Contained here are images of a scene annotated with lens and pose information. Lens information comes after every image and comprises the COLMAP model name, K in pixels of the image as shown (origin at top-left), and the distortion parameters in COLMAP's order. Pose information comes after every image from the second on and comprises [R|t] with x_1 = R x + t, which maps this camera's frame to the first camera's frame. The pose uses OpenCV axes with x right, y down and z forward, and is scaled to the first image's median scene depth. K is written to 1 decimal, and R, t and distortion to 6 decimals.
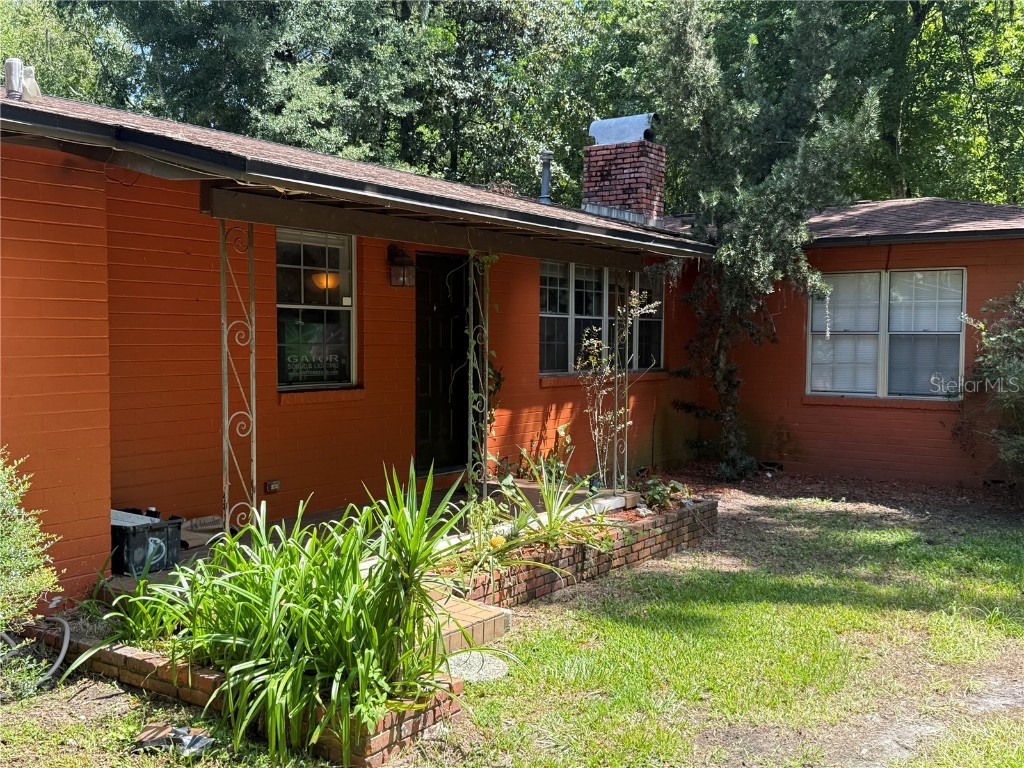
lens RADIAL K [[1005.2, 0, 512.0], [0, 1005.2, 384.0], [0, 0, 1]] dist [0.153788, -0.326773]
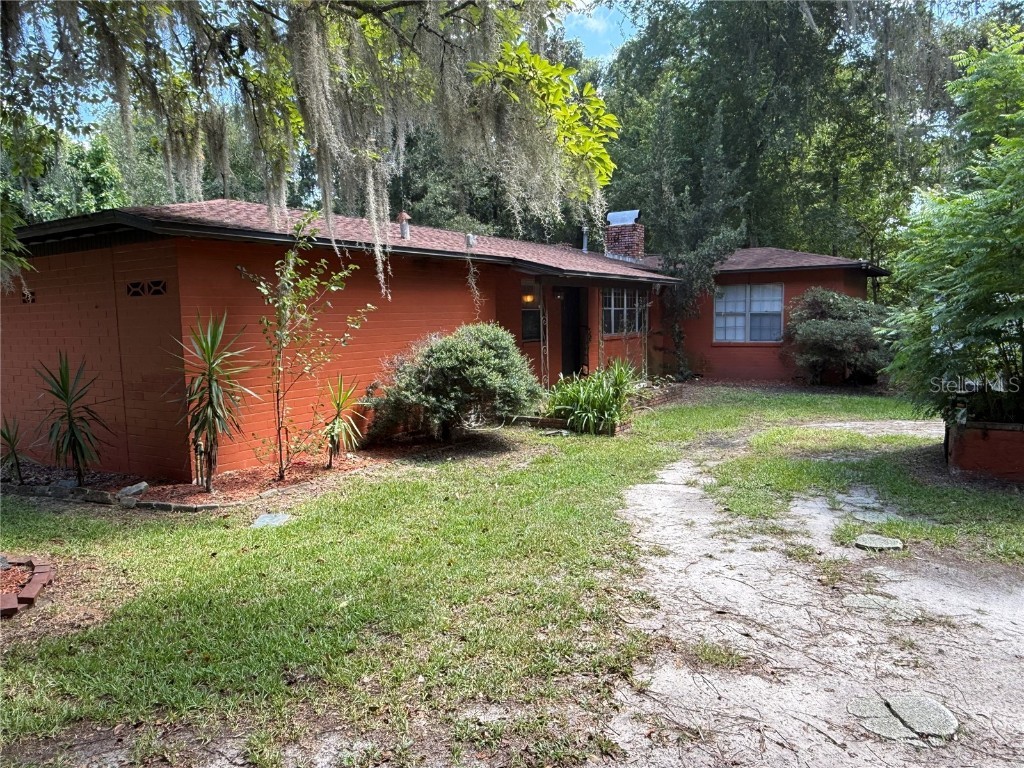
lens RADIAL K [[709.0, 0, 508.5], [0, 709.0, 383.3], [0, 0, 1]] dist [0.003419, 0.000309]
pose [[0.999264, -0.028927, 0.025203, -0.301392], [0.027714, 0.998501, 0.047205, 0.024609], [-0.026531, -0.046471, 0.998567, -0.805797]]
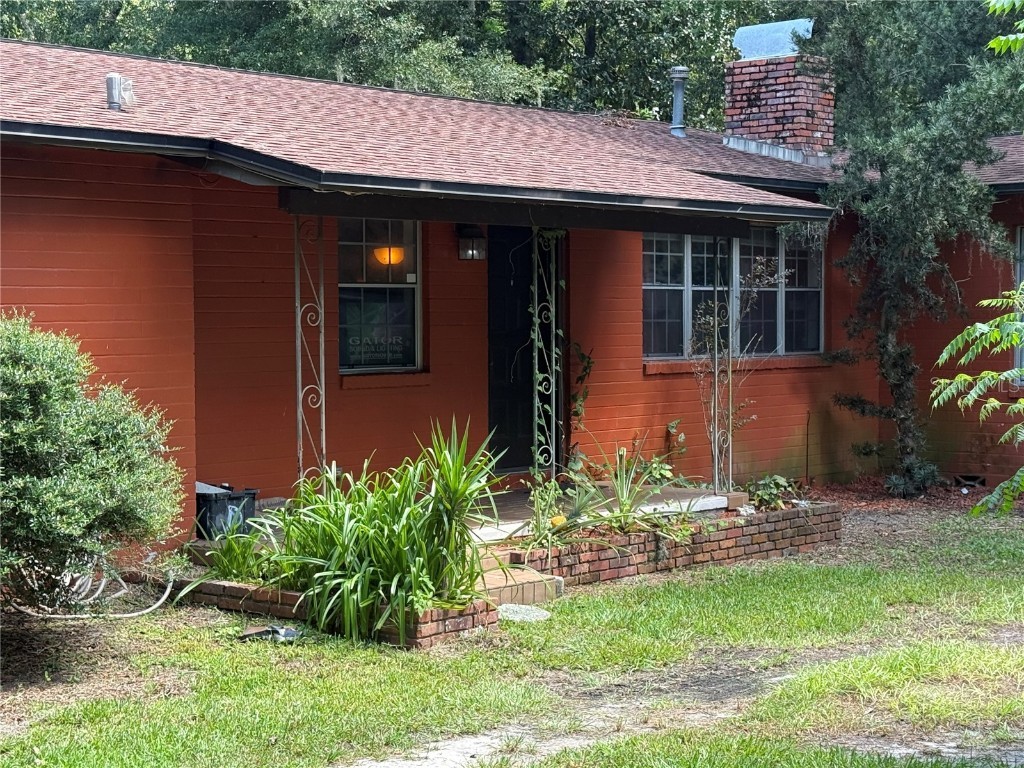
lens RADIAL K [[1834.4, 0, 512.0], [0, 1834.4, 384.0], [0, 0, 1]] dist [0.060168, 0.040439]
pose [[0.992709, -0.006044, -0.120385, 0.132872], [0.005113, 0.999955, -0.008043, 0.029711], [0.120429, 0.007369, 0.992695, -0.670459]]
